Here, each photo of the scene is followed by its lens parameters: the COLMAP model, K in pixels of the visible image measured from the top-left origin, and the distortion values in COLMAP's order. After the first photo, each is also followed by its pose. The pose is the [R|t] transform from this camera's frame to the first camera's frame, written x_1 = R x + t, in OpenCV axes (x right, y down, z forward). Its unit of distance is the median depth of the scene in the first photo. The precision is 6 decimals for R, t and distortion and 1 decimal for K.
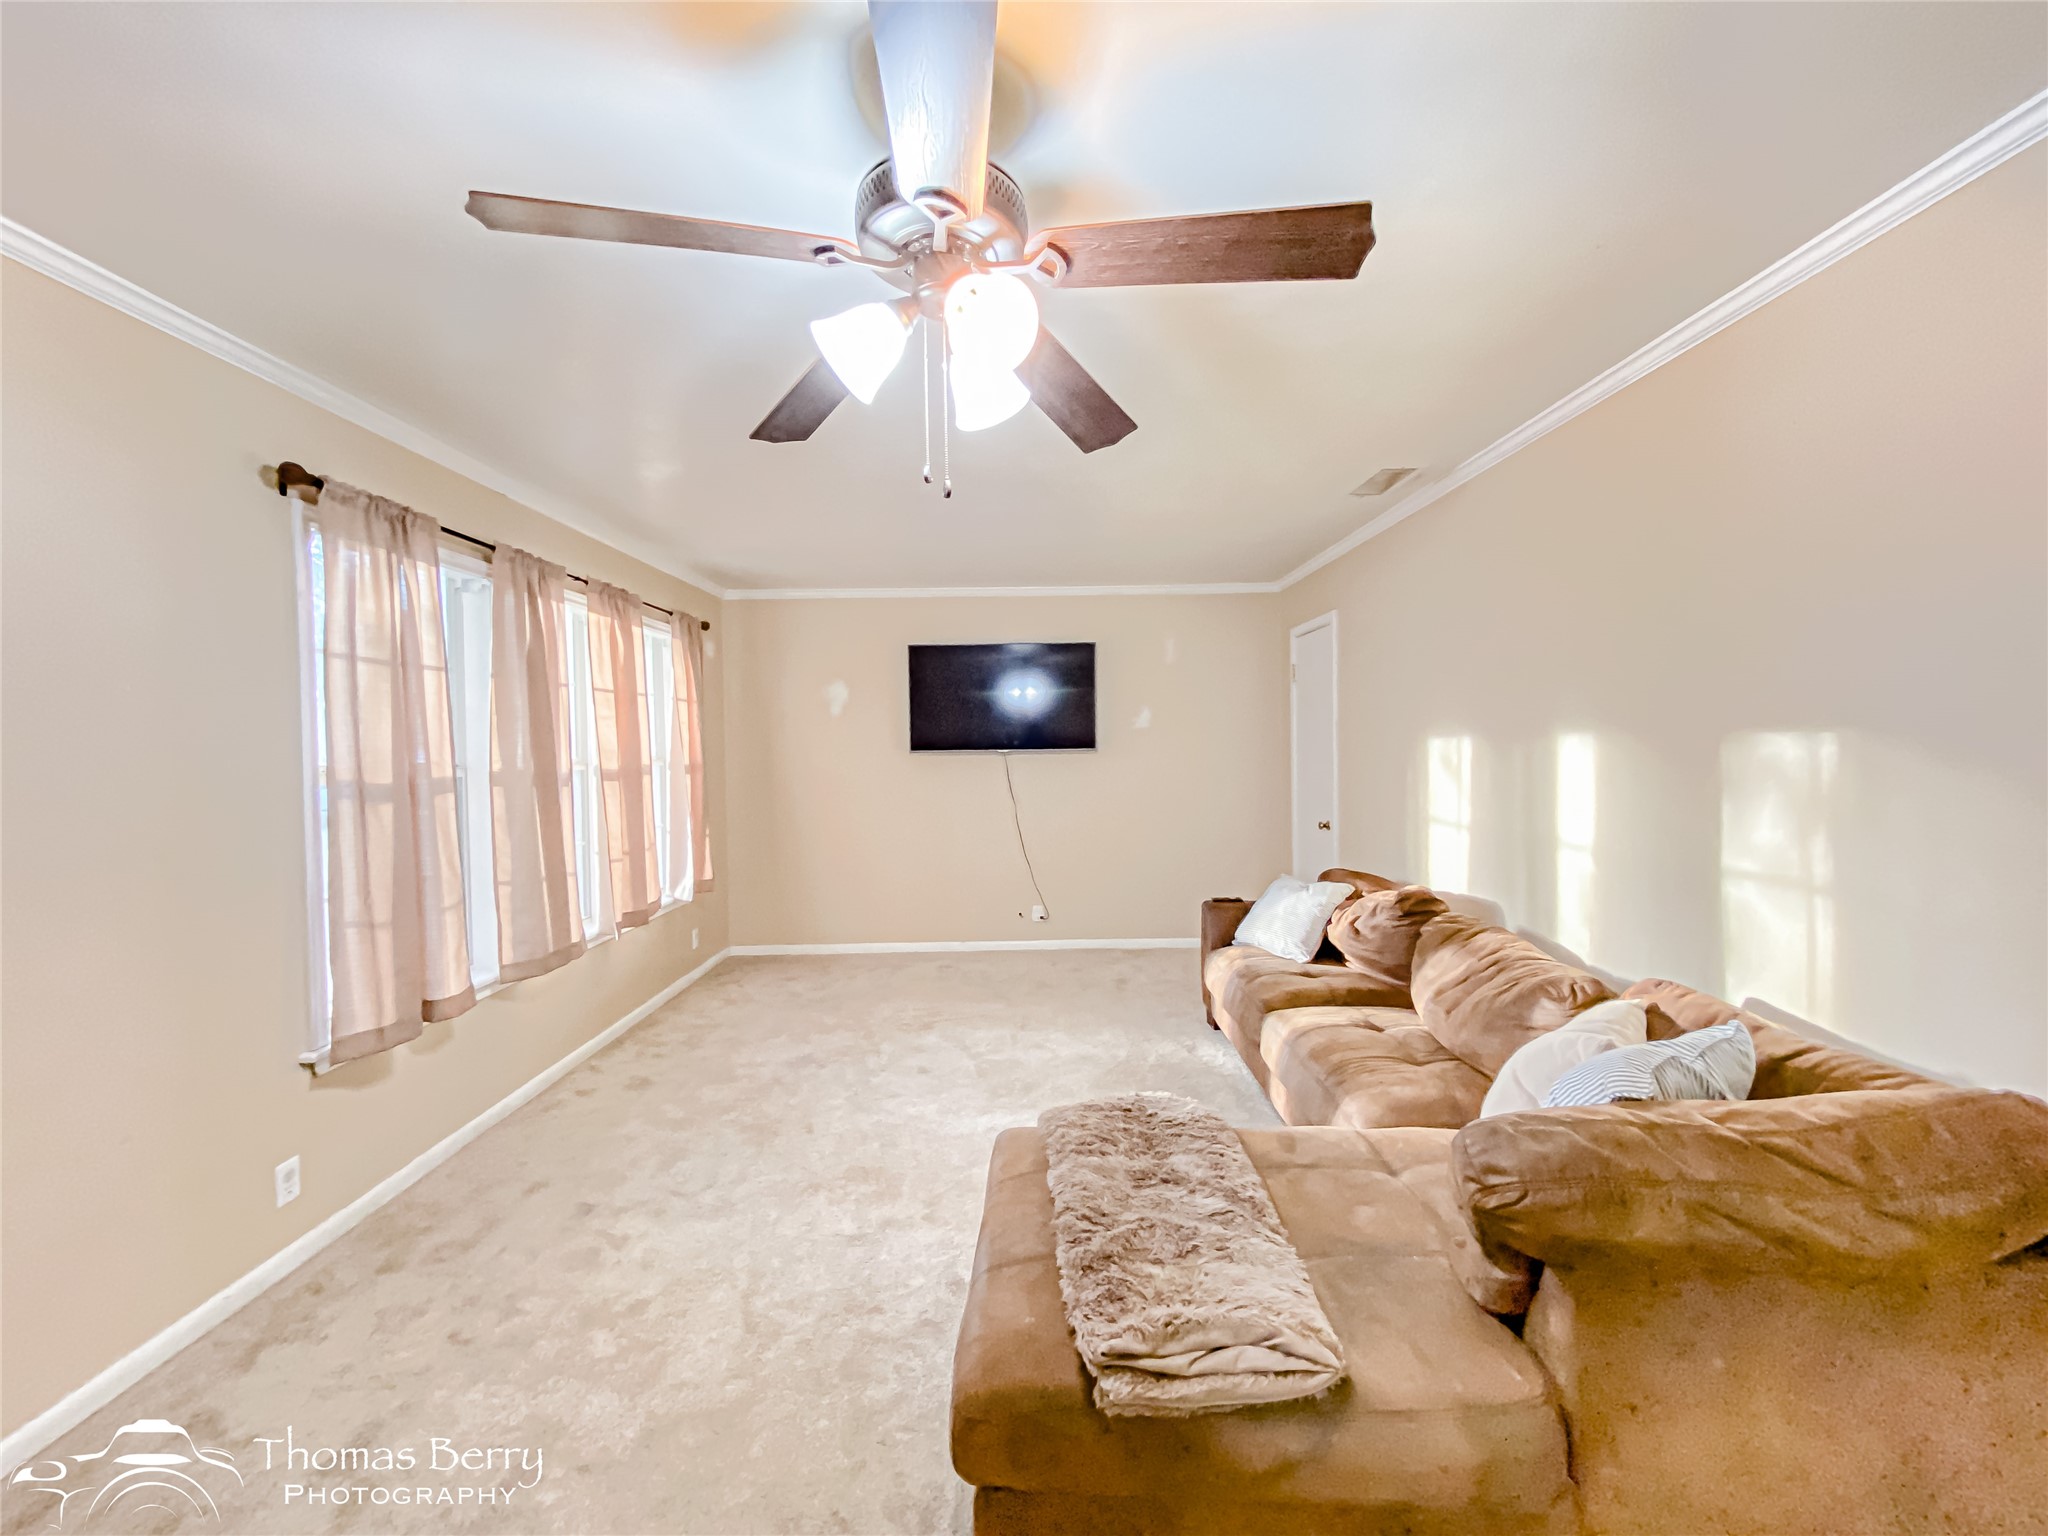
lens RADIAL K [[837.5, 0, 1025.2], [0, 837.5, 759.3], [0, 0, 1]] dist [0.026925, -0.016699]
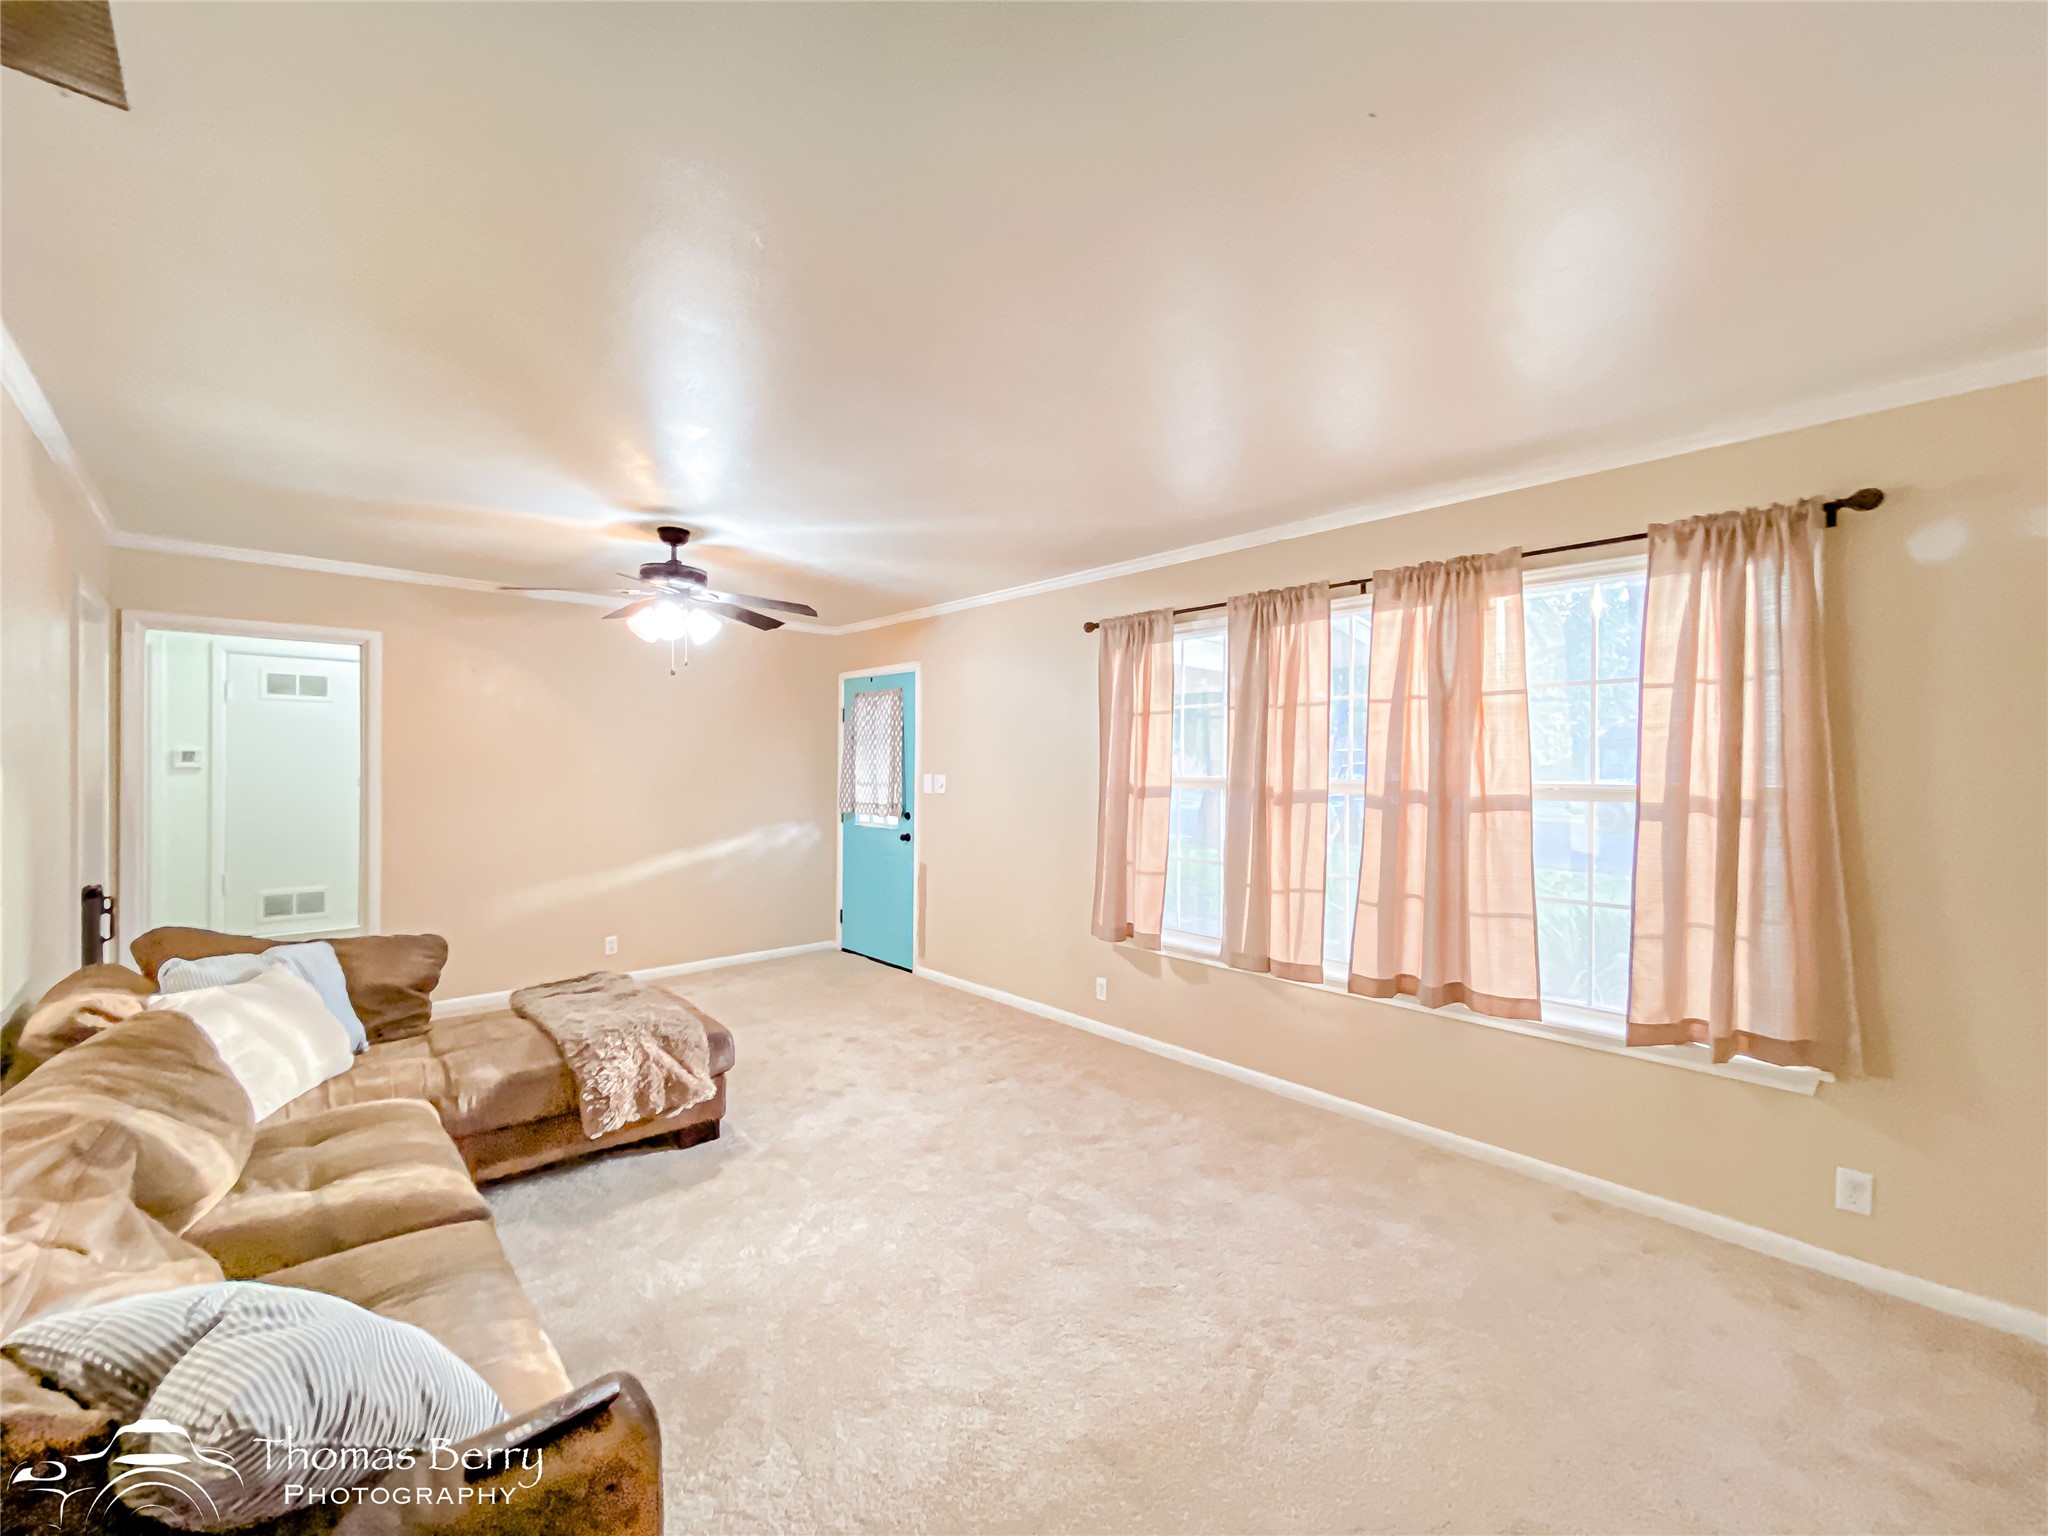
lens RADIAL K [[837.5, 0, 1025.2], [0, 837.5, 759.3], [0, 0, 1]] dist [0.026925, -0.016699]
pose [[-0.732217, 0.000556, -0.681072, 0.434030], [-0.011481, 0.999847, 0.013160, -0.036942], [0.680975, 0.017455, -0.732099, 1.578007]]
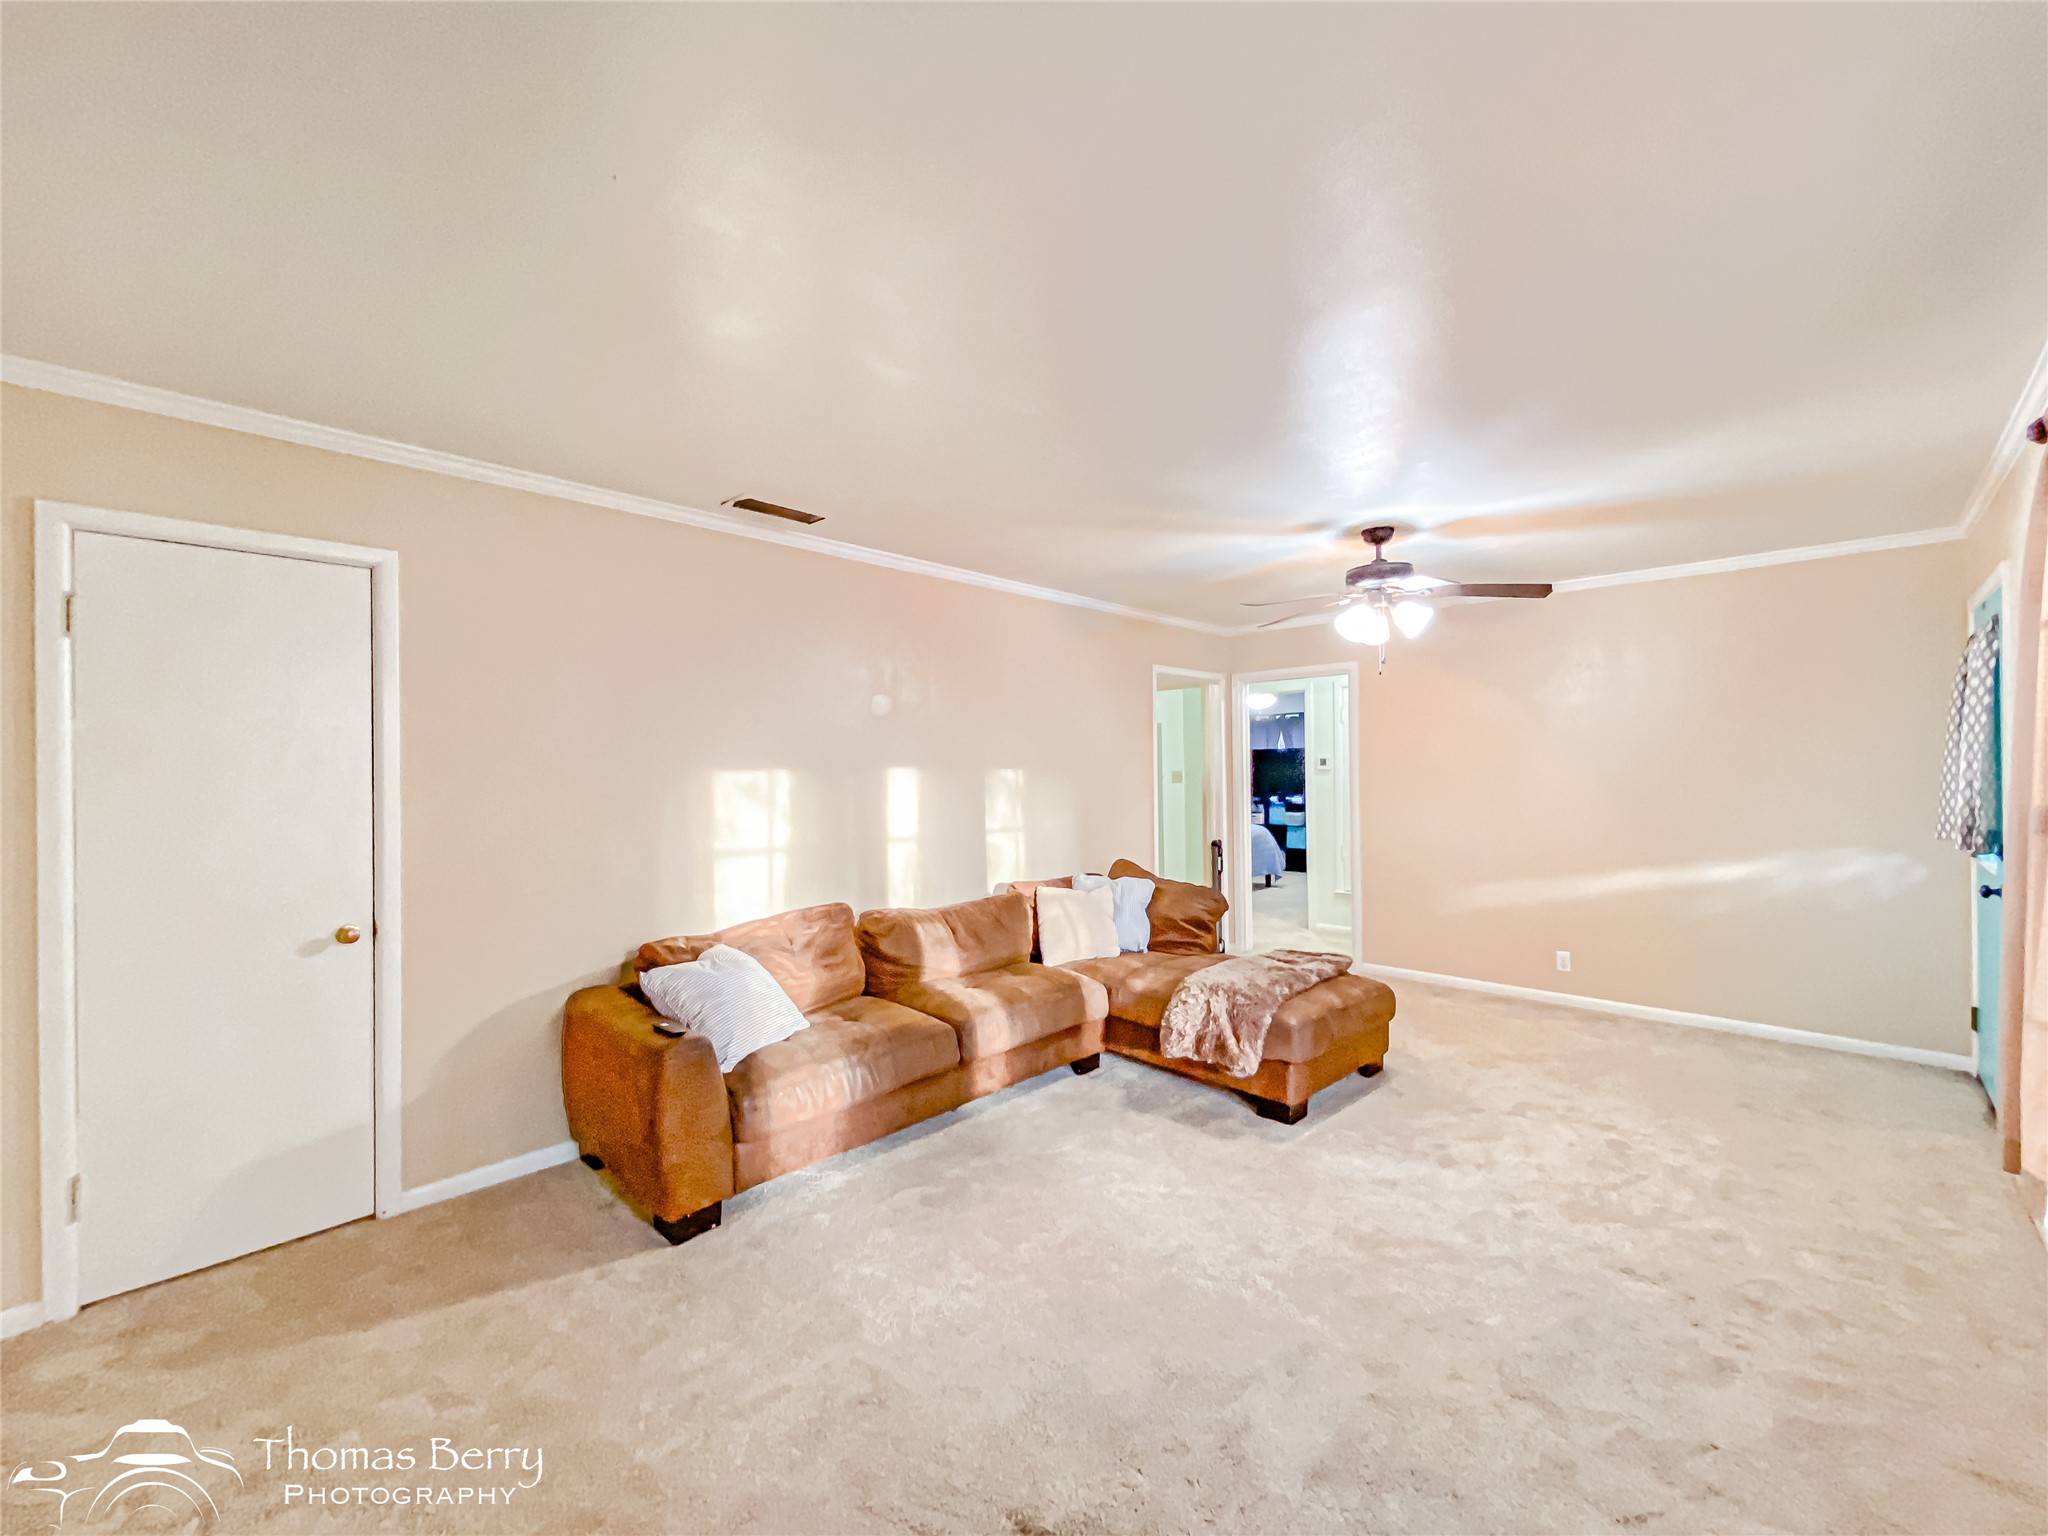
lens RADIAL K [[837.5, 0, 1025.2], [0, 837.5, 759.3], [0, 0, 1]] dist [0.026925, -0.016699]
pose [[-0.717867, 0.025522, 0.695713, -0.478283], [0.030050, 0.999532, -0.005661, -0.023175], [-0.695532, 0.016843, -0.718298, 1.569482]]
